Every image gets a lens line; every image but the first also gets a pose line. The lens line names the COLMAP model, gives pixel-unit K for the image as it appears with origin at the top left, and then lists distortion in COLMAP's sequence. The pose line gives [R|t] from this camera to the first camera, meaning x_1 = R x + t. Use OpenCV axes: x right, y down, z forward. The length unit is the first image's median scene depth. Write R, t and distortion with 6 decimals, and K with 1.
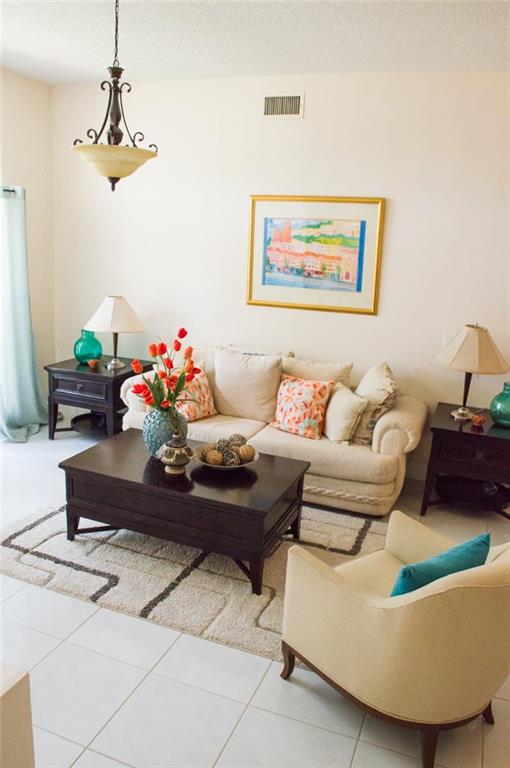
lens RADIAL K [[603.1, 0, 255.0], [0, 603.1, 384.0], [0, 0, 1]] dist [-0.155037, 0.100248]
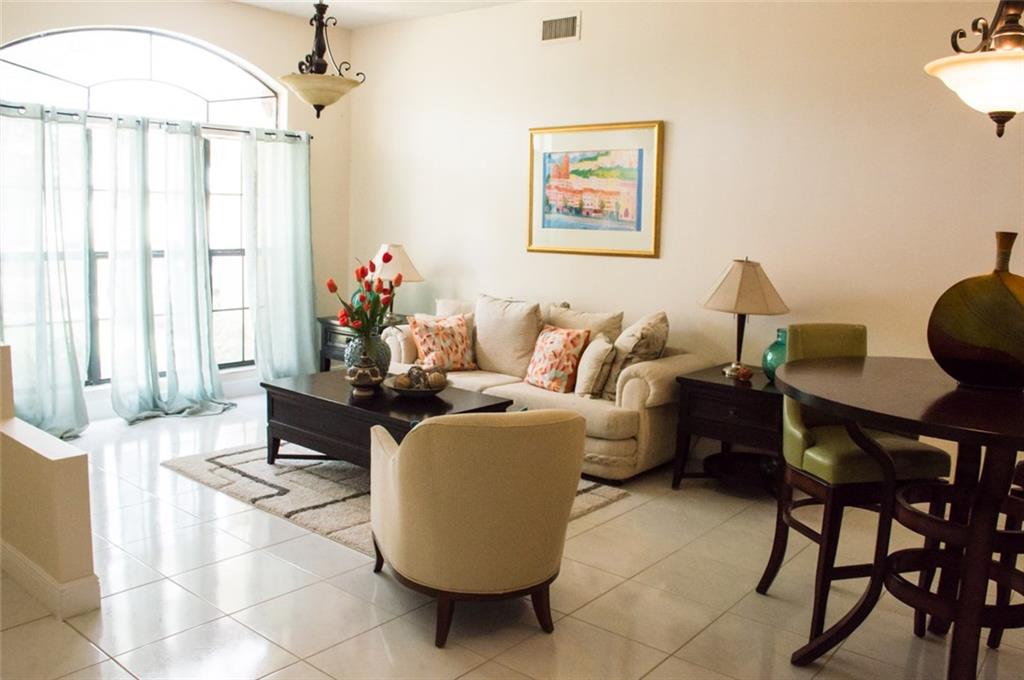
lens RADIAL K [[832.3, 0, 512.0], [0, 832.3, 340.0], [0, 0, 1]] dist [-0.161337, 0.107408]
pose [[0.951061, 0.024227, -0.308051, 0.375412], [-0.058048, 0.993181, -0.101105, 0.132132], [0.303500, 0.114039, 0.945982, -0.154700]]
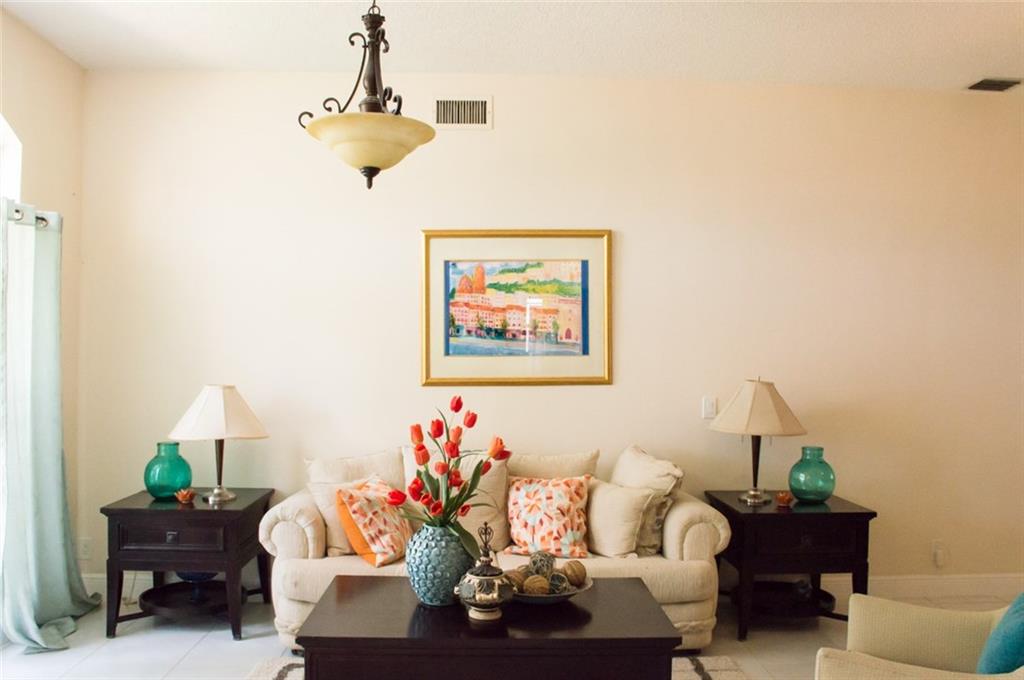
lens RADIAL K [[845.7, 0, 512.0], [0, 845.7, 340.0], [0, 0, 1]] dist [-0.153535, 0.110748]
pose [[0.918724, -0.039693, 0.392900, -0.323976], [0.133970, 0.967260, -0.215545, 0.041547], [-0.371481, 0.250663, 0.893963, 0.100074]]
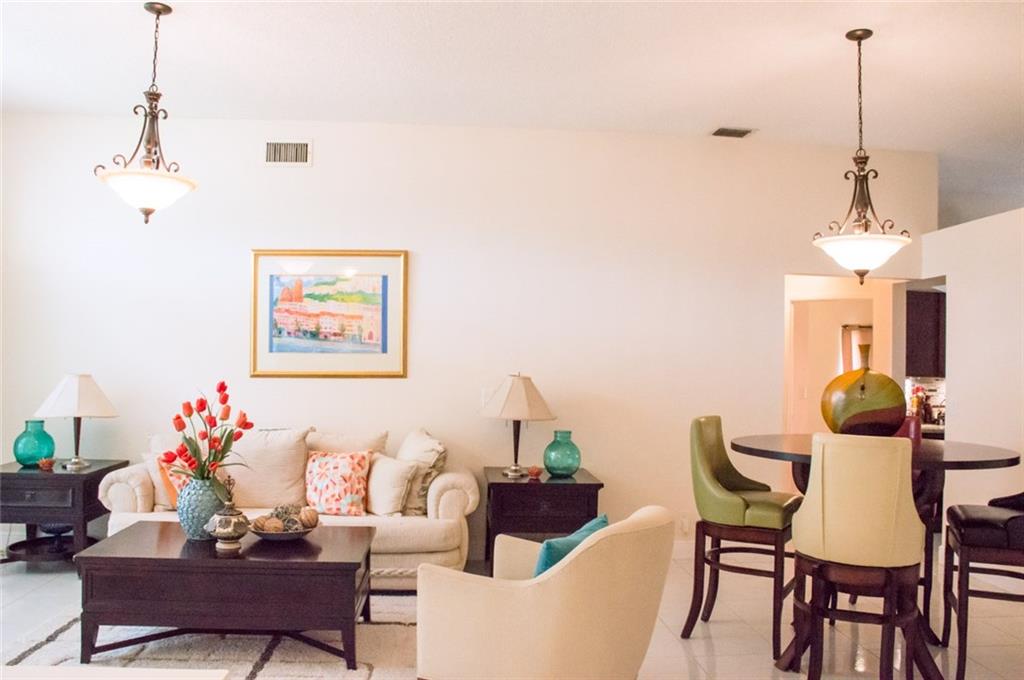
lens RADIAL K [[804.2, 0, 512.0], [0, 804.2, 340.0], [0, 0, 1]] dist [-0.155037, 0.100248]
pose [[0.899993, -0.028444, 0.434976, -0.179407], [0.134486, 0.967309, -0.215005, 0.112816], [-0.414640, 0.252001, 0.874396, -0.135713]]
